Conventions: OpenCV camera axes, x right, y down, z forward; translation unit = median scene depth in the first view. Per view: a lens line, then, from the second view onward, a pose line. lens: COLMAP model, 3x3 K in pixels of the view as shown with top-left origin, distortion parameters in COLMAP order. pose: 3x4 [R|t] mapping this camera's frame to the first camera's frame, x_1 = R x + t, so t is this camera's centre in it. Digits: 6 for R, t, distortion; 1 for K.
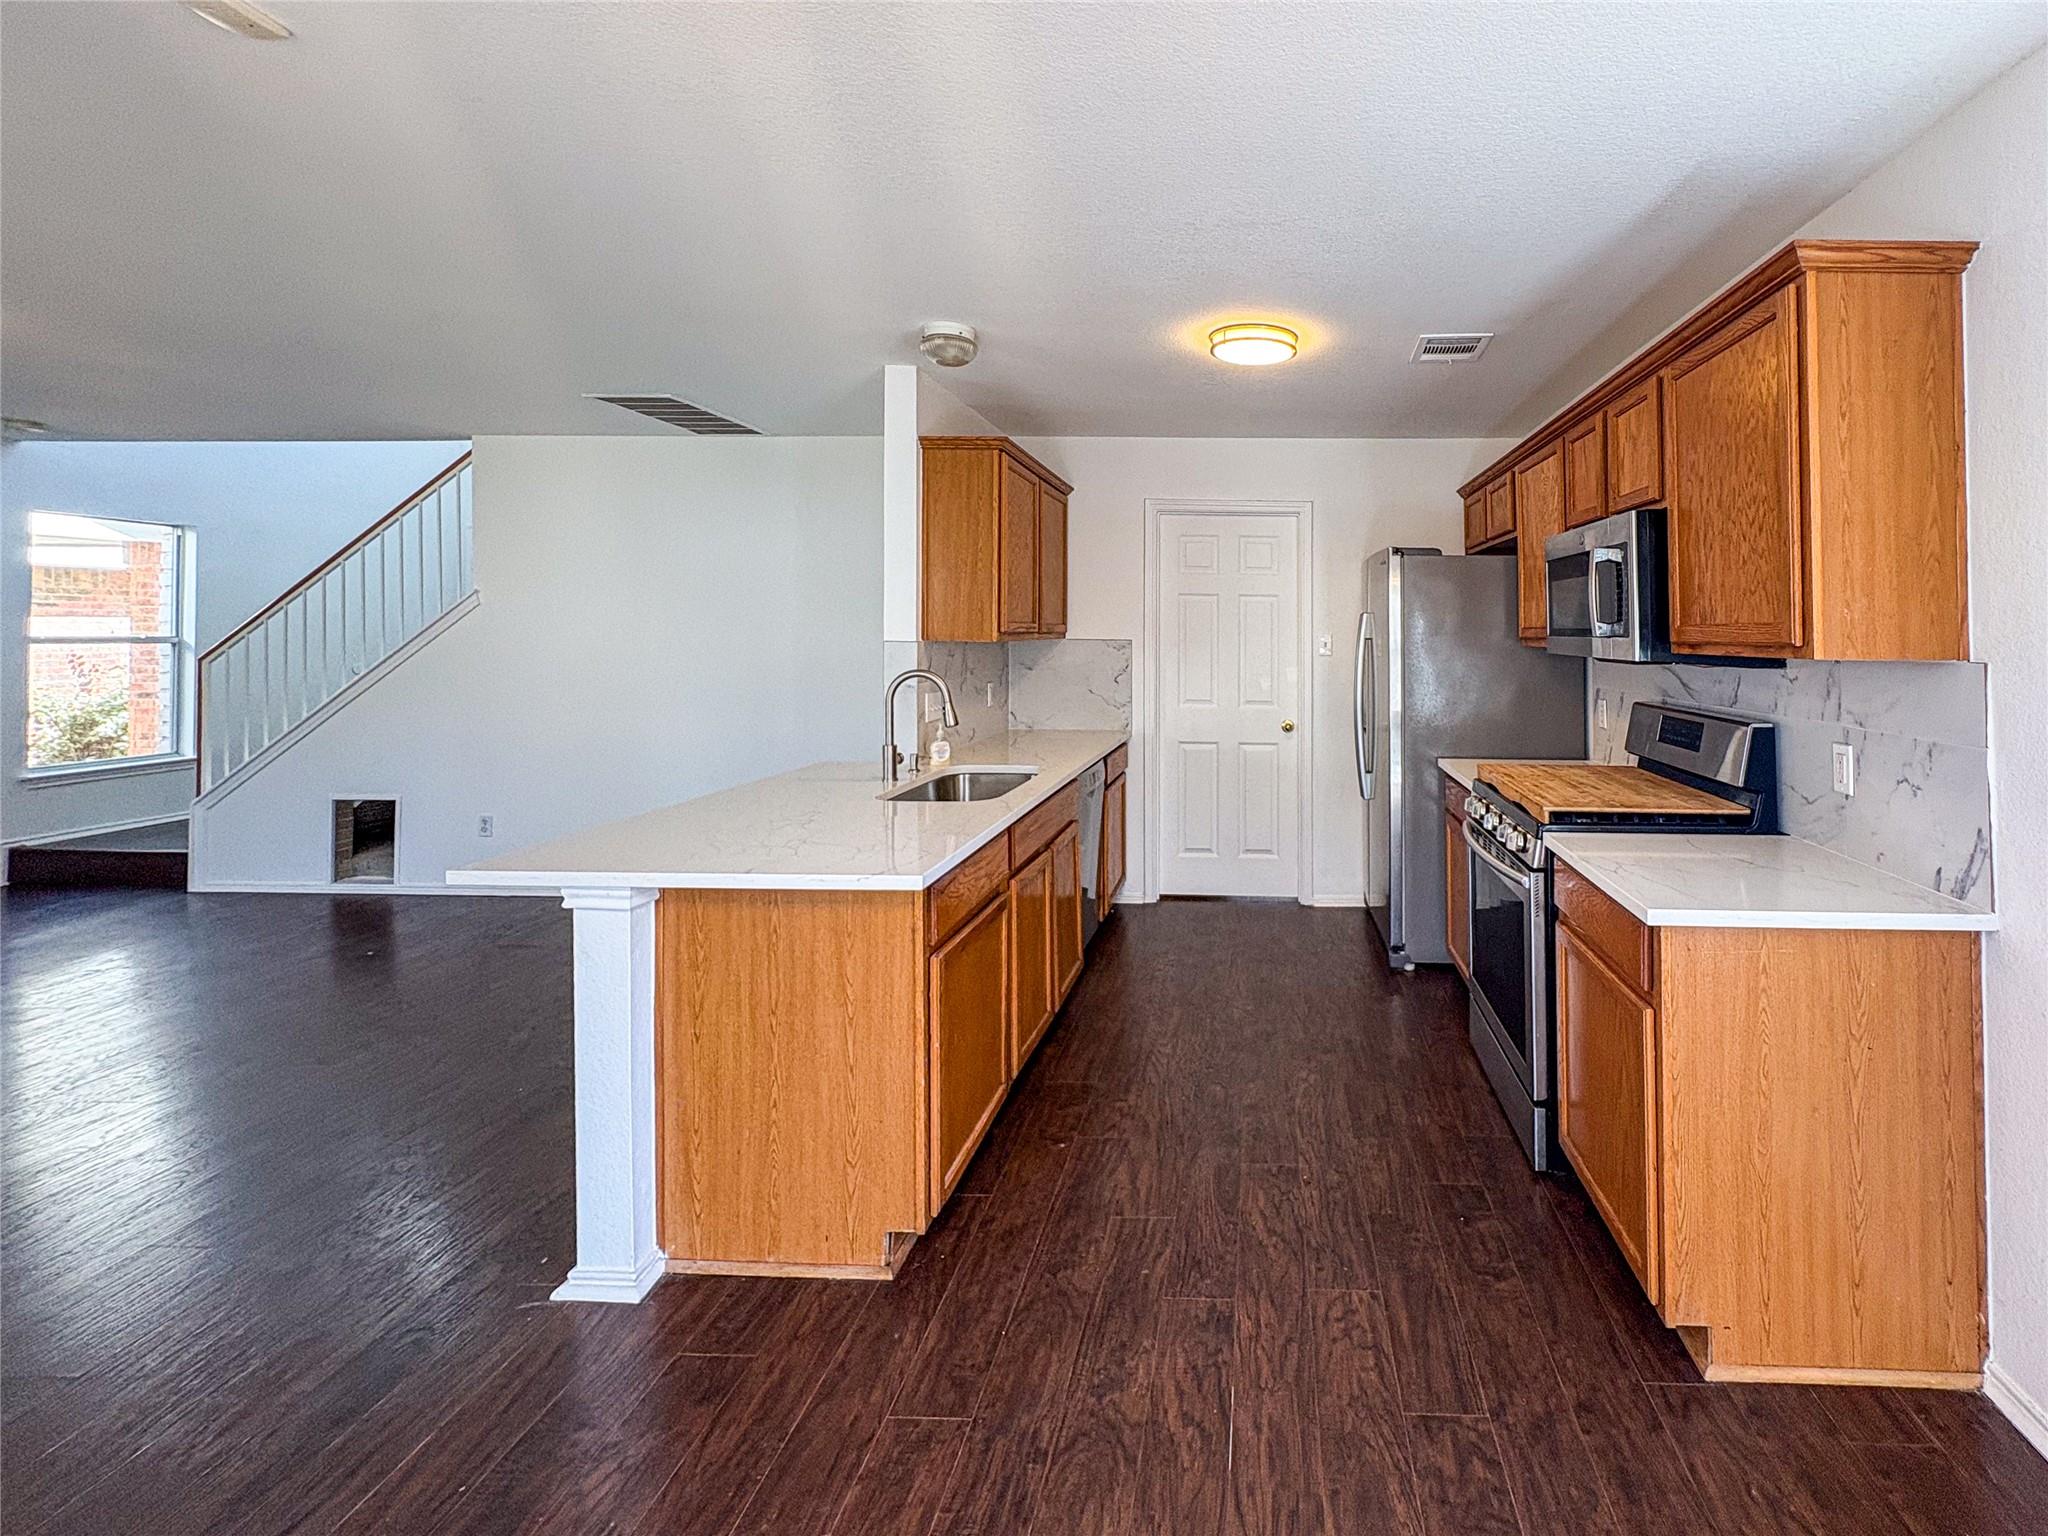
lens RADIAL K [[936.0, 0, 1265.0], [0, 936.0, 608.3], [0, 0, 1]] dist [-0.000179, -0.000410]
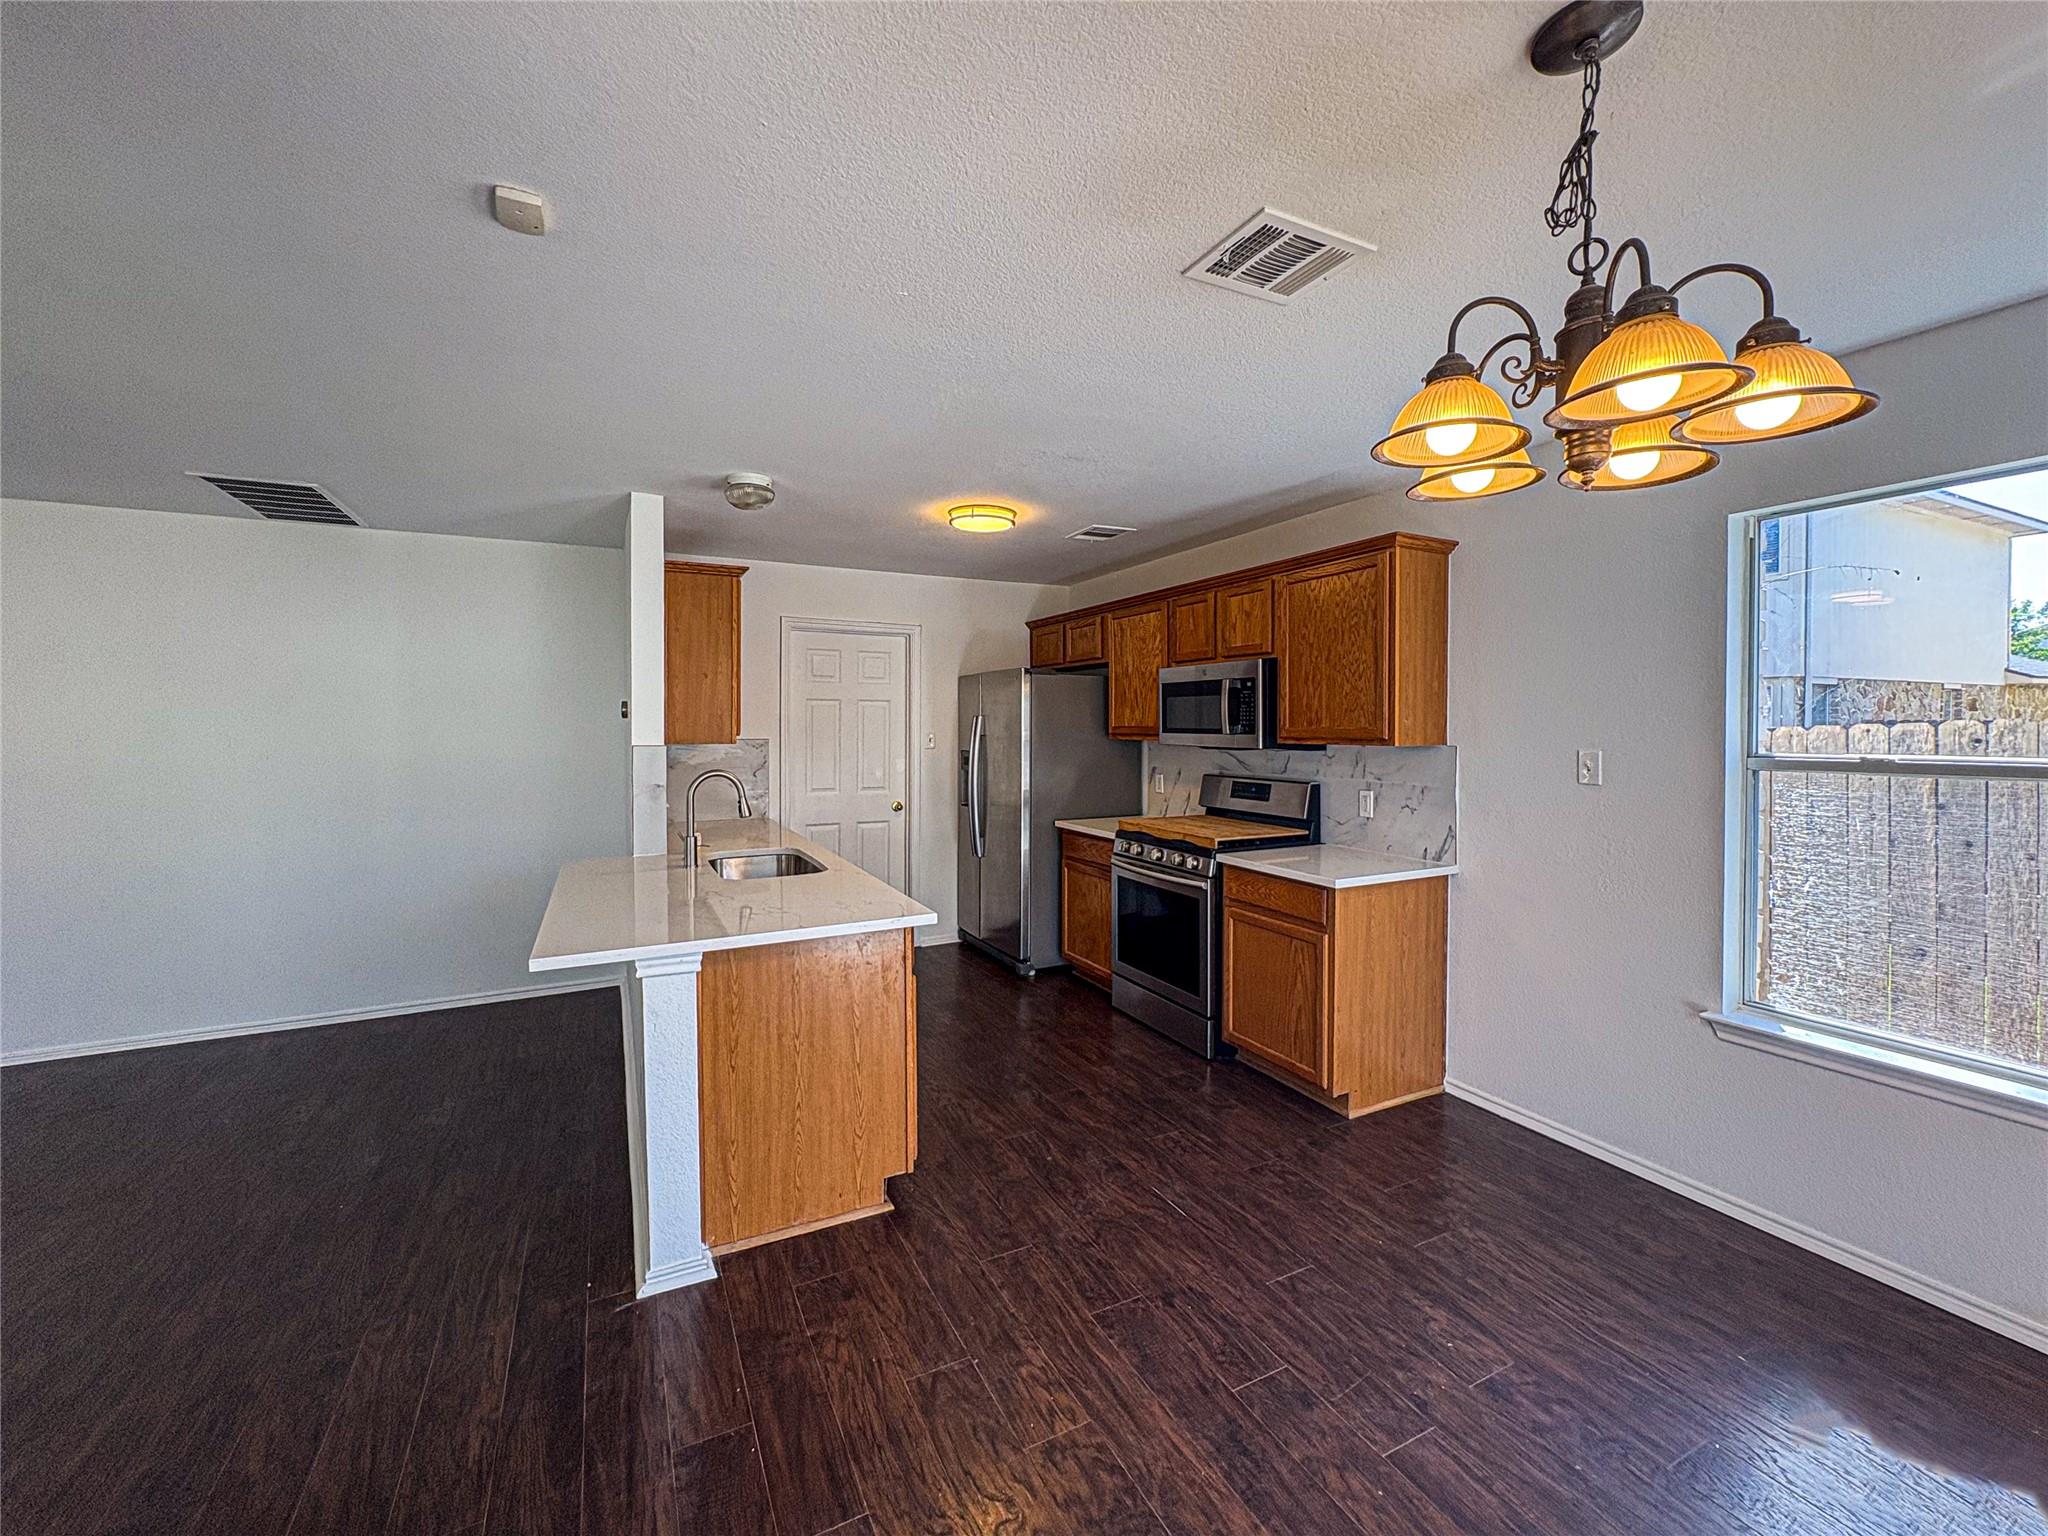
lens RADIAL K [[854.0, 0, 1050.1], [0, 854.0, 739.3], [0, 0, 1]] dist [-0.000143, 0.000467]
pose [[0.874168, -0.017367, 0.485314, -0.781263], [-0.004568, 0.999022, 0.043977, -0.030118], [-0.485603, -0.040660, 0.873233, -0.179906]]
